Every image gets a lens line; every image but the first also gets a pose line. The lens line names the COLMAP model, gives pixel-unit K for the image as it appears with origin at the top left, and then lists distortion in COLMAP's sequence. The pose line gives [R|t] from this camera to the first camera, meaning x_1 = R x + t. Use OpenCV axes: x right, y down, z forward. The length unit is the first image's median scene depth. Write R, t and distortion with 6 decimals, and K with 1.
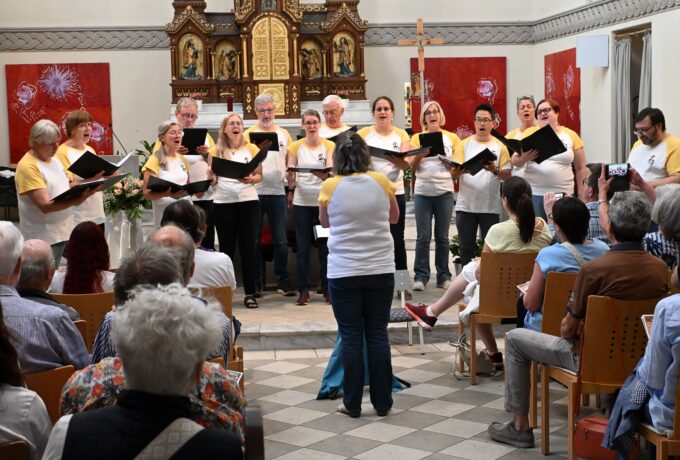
lens RADIAL K [[1135.0, 0, 339.7], [0, 1135.0, 203.5], [0, 0, 1]] dist [0.034609, 0.057680]
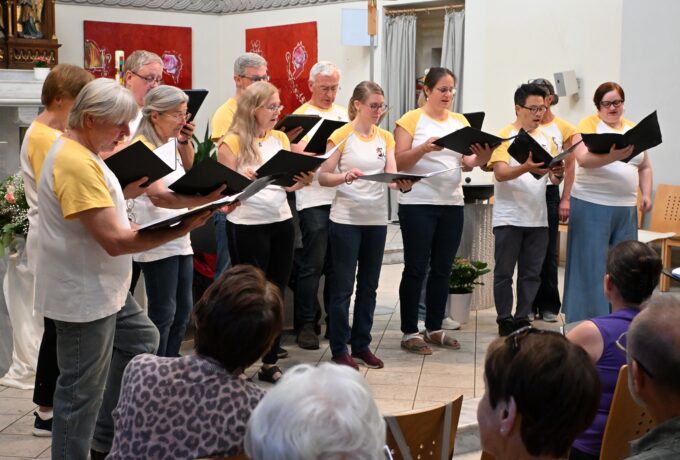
lens RADIAL K [[1135.0, 0, 339.7], [0, 1135.0, 203.5], [0, 0, 1]] dist [0.034609, 0.057680]
pose [[0.855465, -0.012315, 0.517714, -0.219611], [0.005409, 0.999875, 0.014847, -0.011643], [-0.517832, -0.009901, 0.855425, 0.244236]]
